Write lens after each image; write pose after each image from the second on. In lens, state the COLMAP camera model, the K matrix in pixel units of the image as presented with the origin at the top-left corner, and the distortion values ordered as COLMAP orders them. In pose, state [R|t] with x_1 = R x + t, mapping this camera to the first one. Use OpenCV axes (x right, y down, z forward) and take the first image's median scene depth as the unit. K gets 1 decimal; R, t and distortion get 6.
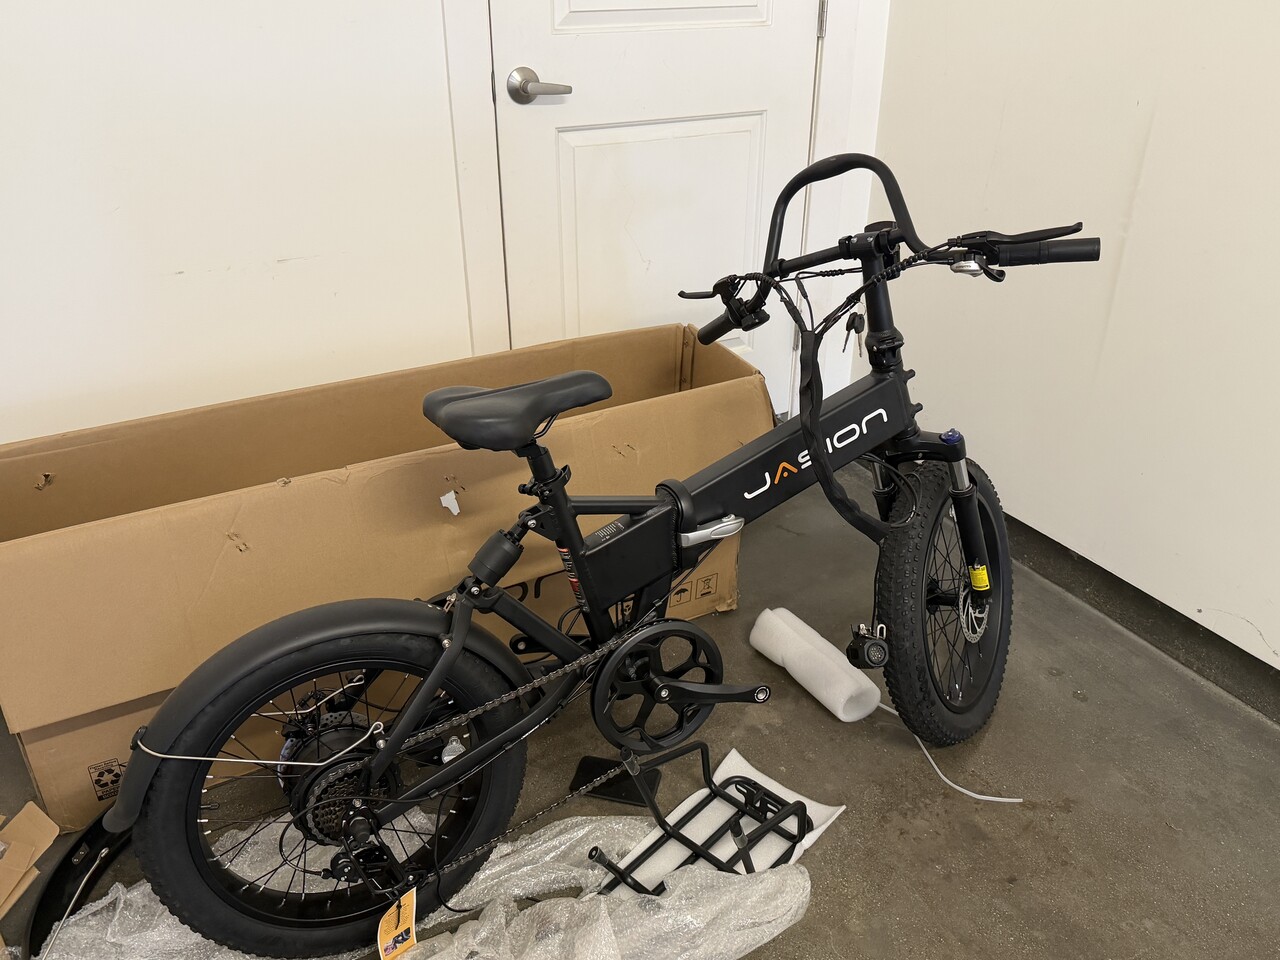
lens RADIAL K [[1021.0, 0, 640.0], [0, 1021.0, 480.0], [0, 0, 1]] dist [0.147455, -0.272579]
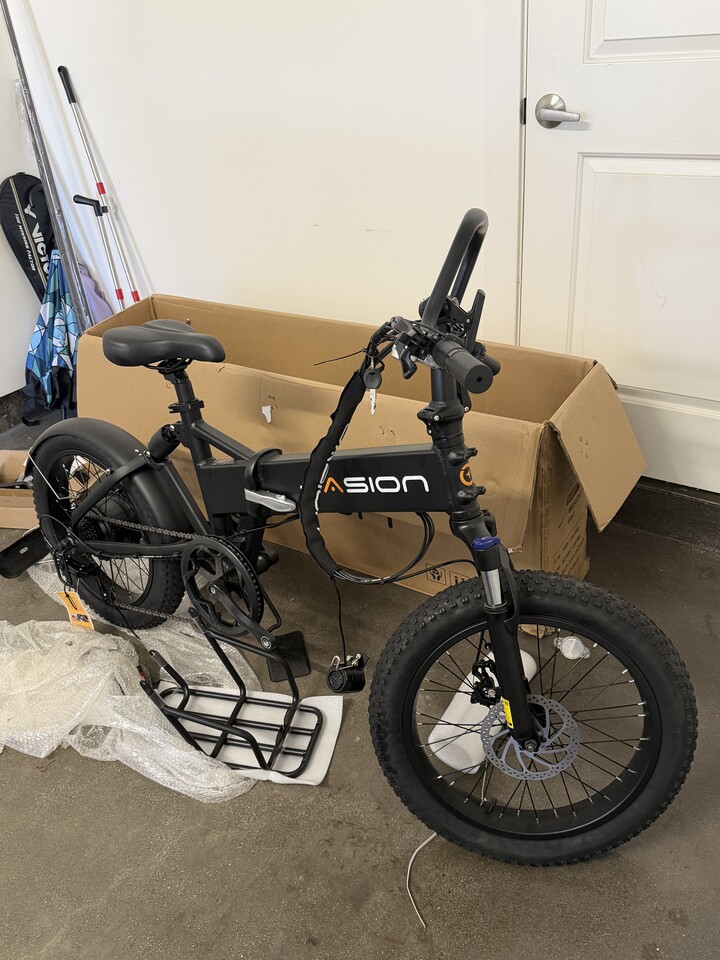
lens RADIAL K [[782.5, 0, 376.7], [0, 782.5, 480.9], [0, 0, 1]] dist [0.103560, -0.163088]
pose [[0.457170, 0.423527, -0.782062, 0.826137], [-0.339529, 0.895847, 0.286669, -0.273149], [0.822019, 0.134476, 0.553354, 0.572955]]
